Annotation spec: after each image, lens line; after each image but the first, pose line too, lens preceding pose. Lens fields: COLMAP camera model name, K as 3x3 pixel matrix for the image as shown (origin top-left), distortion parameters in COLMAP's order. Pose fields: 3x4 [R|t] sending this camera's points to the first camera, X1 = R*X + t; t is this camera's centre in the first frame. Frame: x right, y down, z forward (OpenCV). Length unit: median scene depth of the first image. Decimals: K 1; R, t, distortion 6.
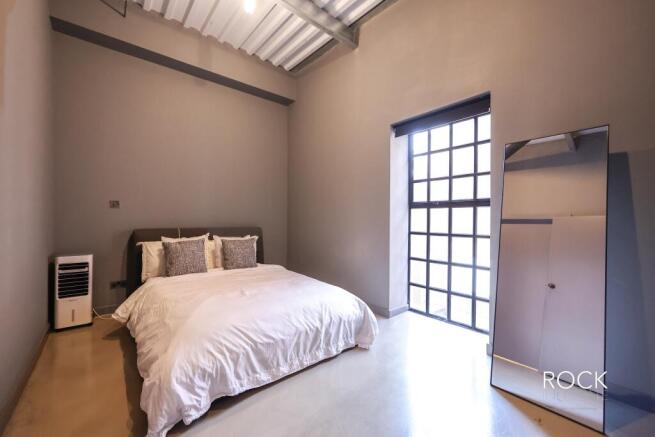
lens RADIAL K [[263.6, 0, 326.3], [0, 263.6, 218.8], [0, 0, 1]] dist [-0.000103, 0.000051]
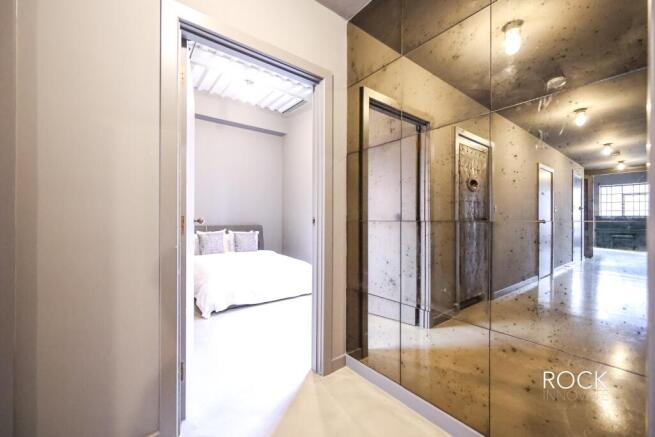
lens RADIAL K [[263.6, 0, 328.4], [0, 263.6, 217.2], [0, 0, 1]] dist [-0.000103, 0.000051]
pose [[0.999013, 0.001370, -0.044394, 0.224504], [-0.001492, 0.999995, -0.002699, -0.010352], [0.044390, 0.002763, 0.999010, -0.516995]]
